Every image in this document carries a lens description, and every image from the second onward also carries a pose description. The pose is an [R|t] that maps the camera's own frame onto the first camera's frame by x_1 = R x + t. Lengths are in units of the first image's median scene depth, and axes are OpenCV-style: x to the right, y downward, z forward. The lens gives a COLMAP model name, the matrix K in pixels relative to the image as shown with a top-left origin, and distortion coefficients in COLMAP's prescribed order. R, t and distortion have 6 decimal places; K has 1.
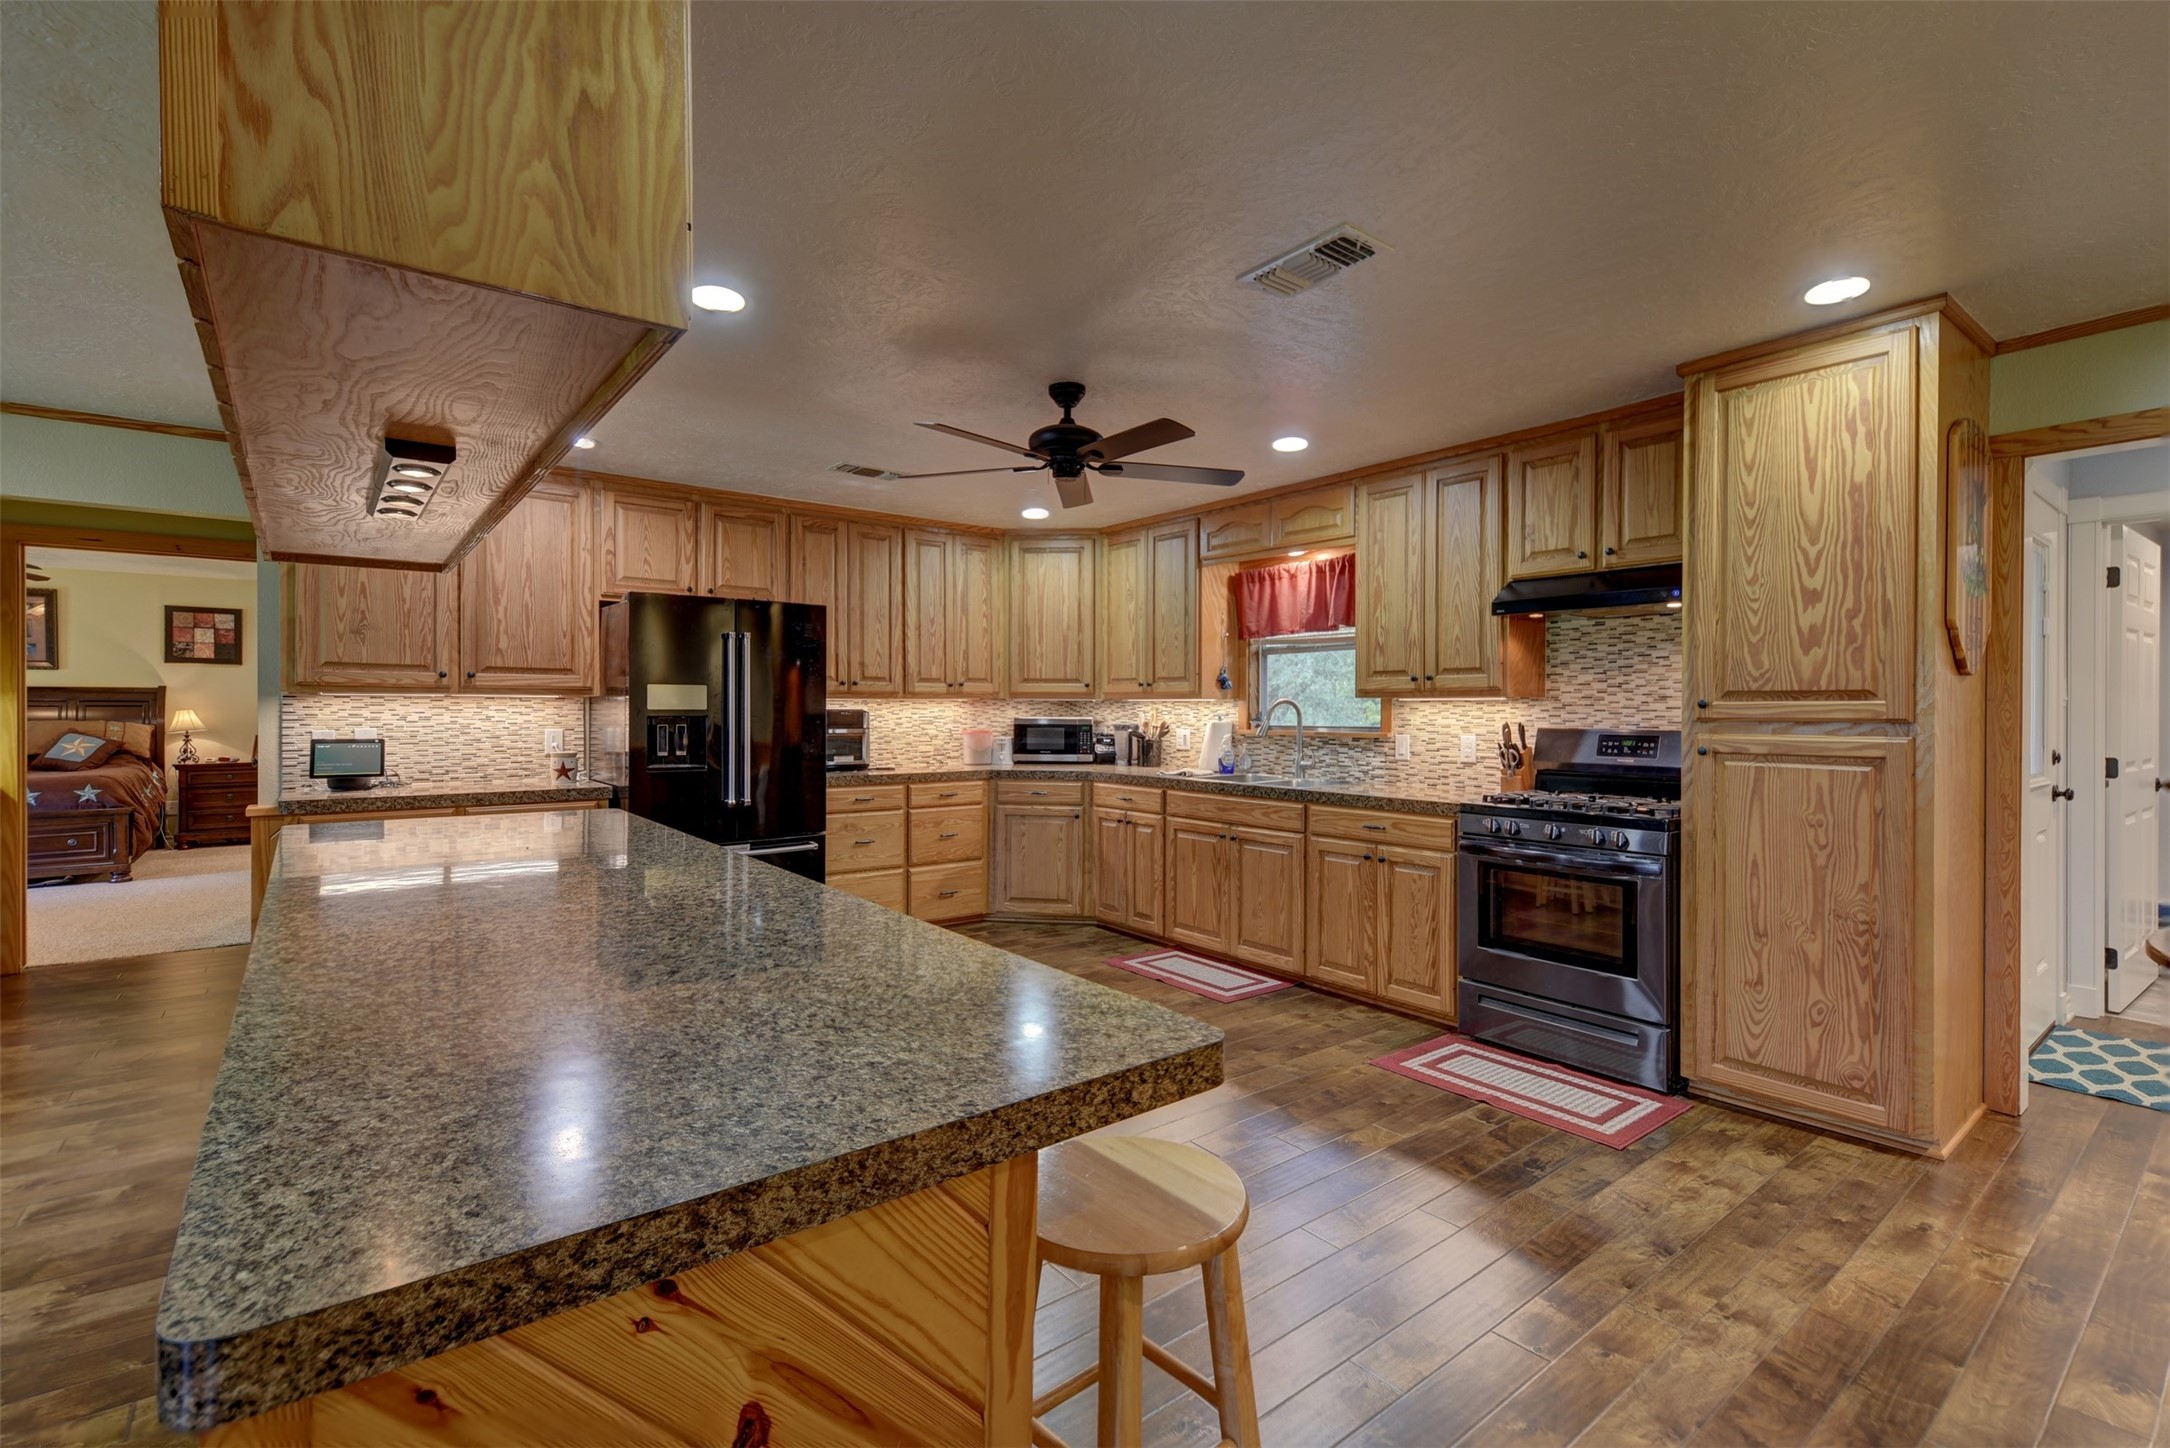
lens RADIAL K [[965.7, 0, 1085.0], [0, 965.7, 724.0], [0, 0, 1]] dist [-0.000960, -0.000150]
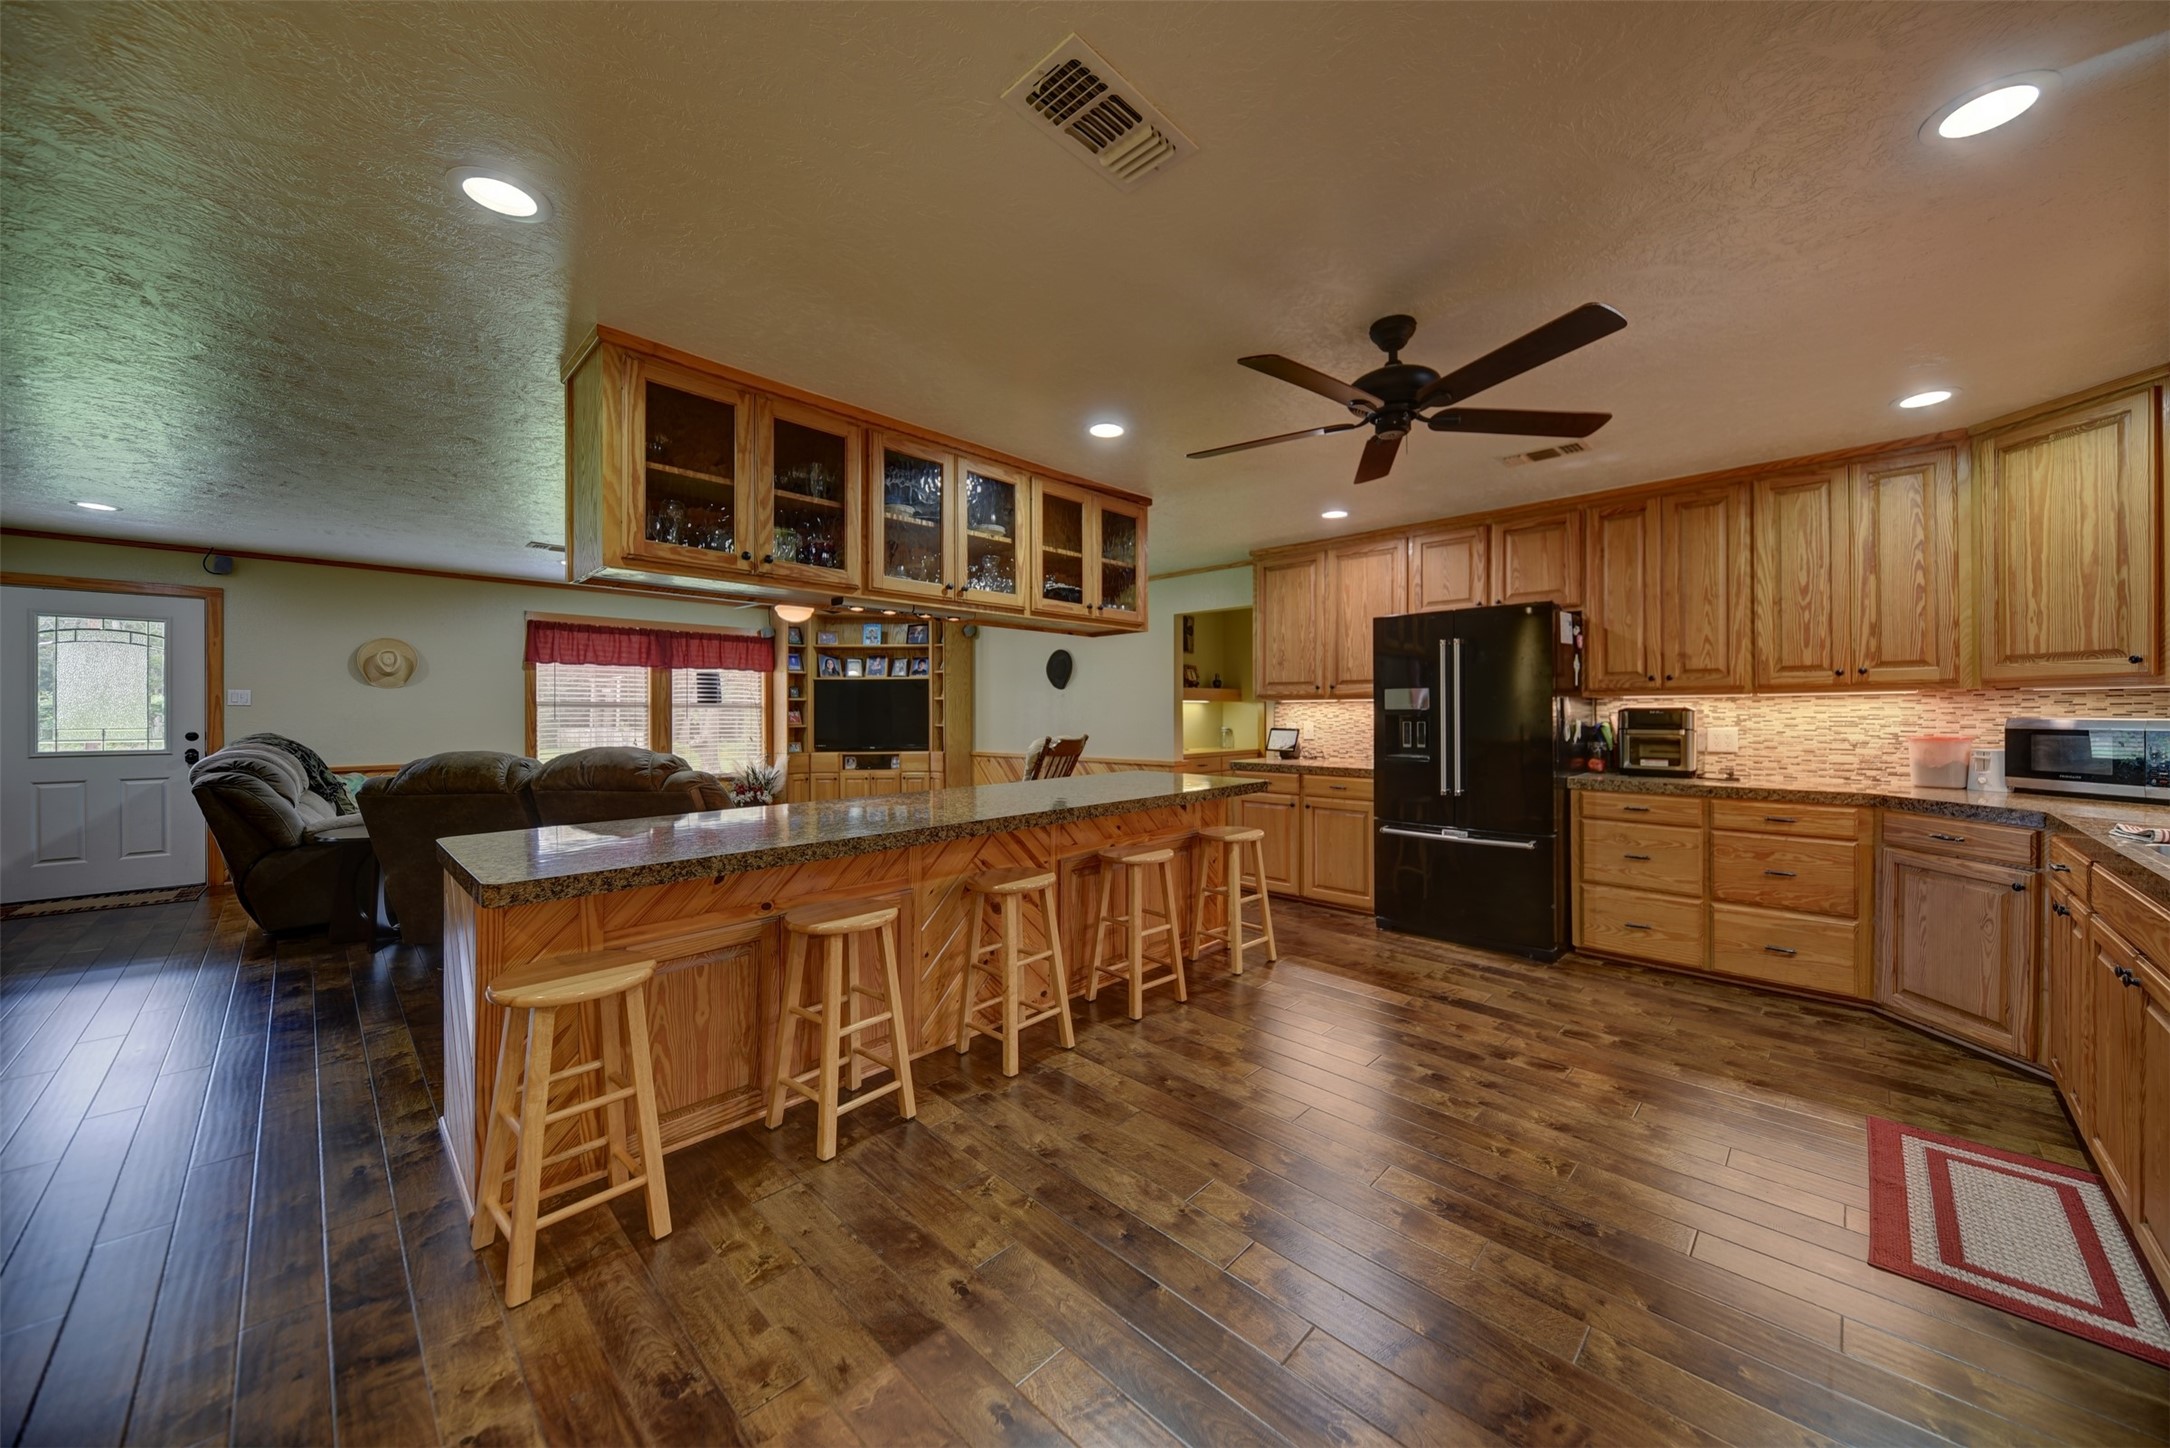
lens RADIAL K [[777.4, 0, 1085.0], [0, 777.4, 724.0], [0, 0, 1]] dist [-0.000100, -0.000051]
pose [[0.111170, 0.014846, -0.993691, 0.393991], [-0.007503, 0.999872, 0.014099, -0.006209], [0.993773, 0.005888, 0.111267, 0.381513]]
